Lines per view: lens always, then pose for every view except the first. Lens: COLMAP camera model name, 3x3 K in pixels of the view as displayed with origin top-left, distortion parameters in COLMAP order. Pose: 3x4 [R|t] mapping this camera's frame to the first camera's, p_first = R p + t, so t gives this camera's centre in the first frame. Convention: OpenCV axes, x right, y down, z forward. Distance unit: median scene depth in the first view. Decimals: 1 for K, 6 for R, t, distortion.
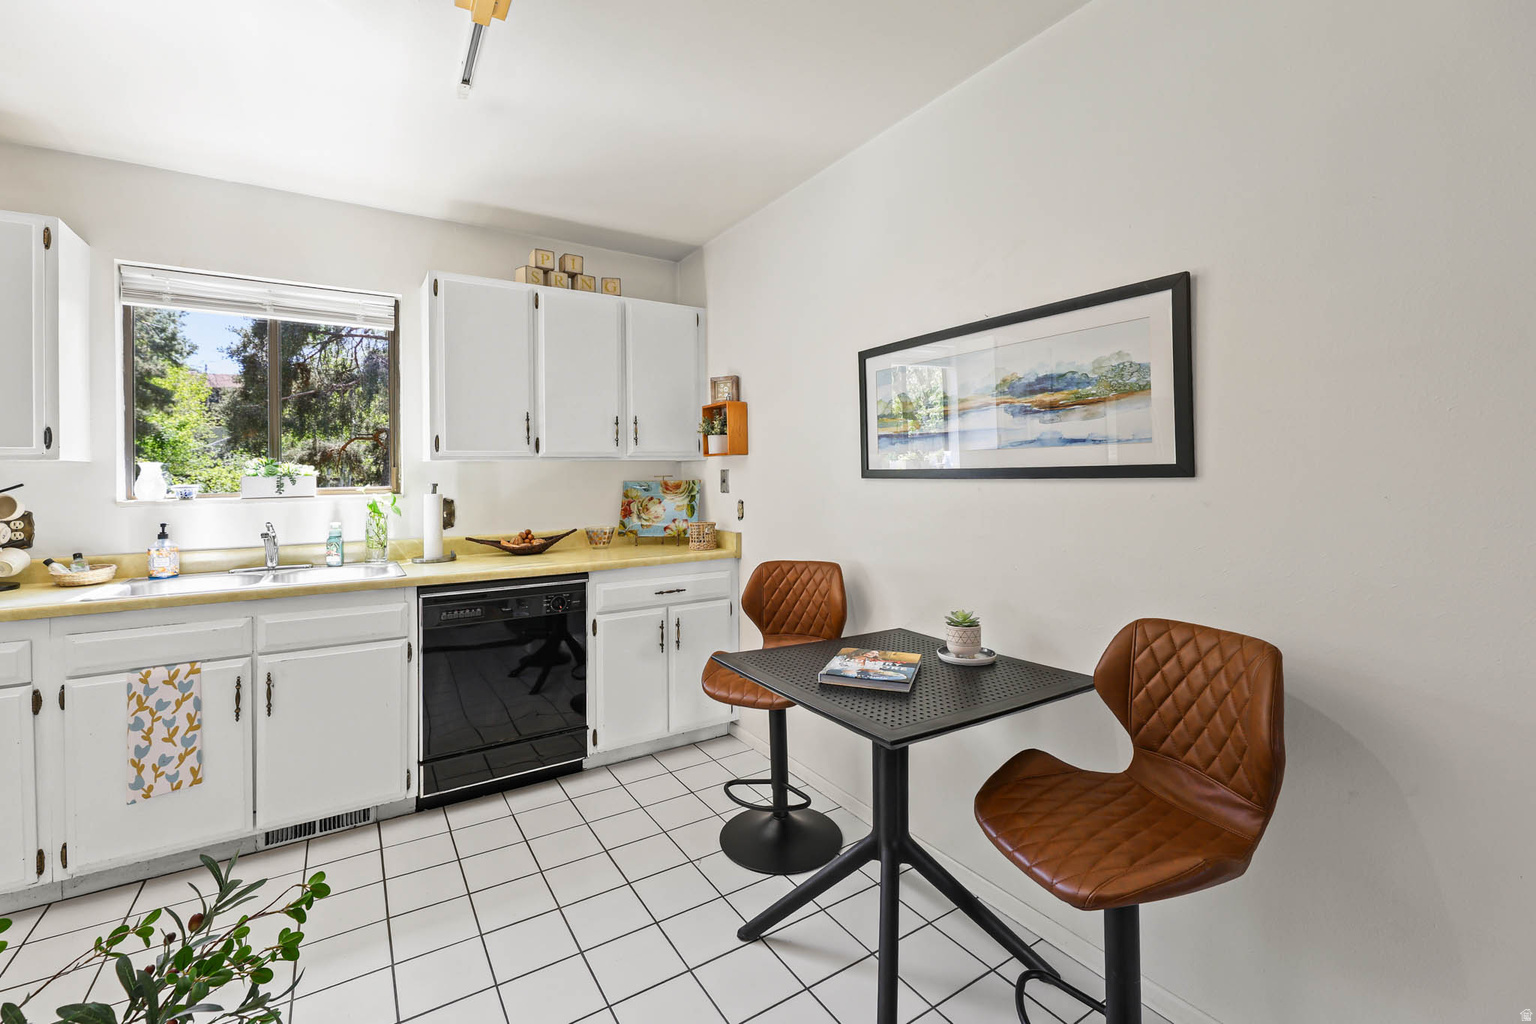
lens RADIAL K [[673.6, 0, 777.4], [0, 673.6, 474.8], [0, 0, 1]] dist [-0.003993, -0.000800]
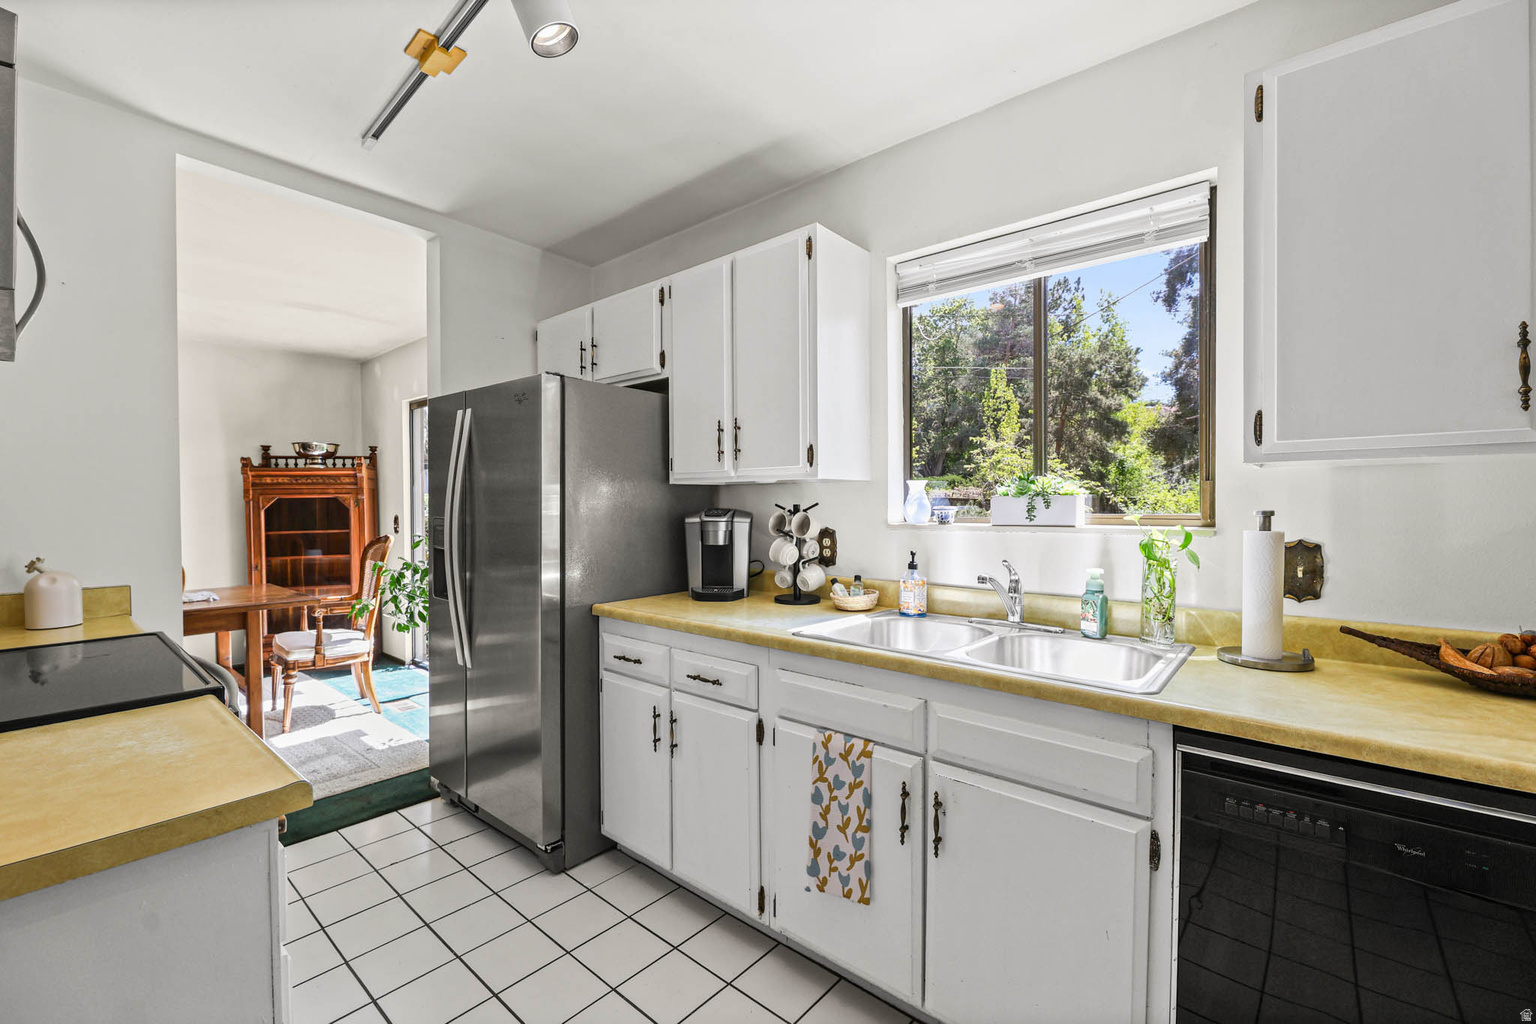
lens RADIAL K [[647.0, 0, 785.4], [0, 647.0, 511.1], [0, 0, 1]] dist [-0.003002, -0.000423]
pose [[0.294141, 0.021311, -0.955524, -0.178697], [-0.004204, 0.999771, 0.021004, 0.005075], [0.955753, -0.002161, 0.294164, 0.602809]]
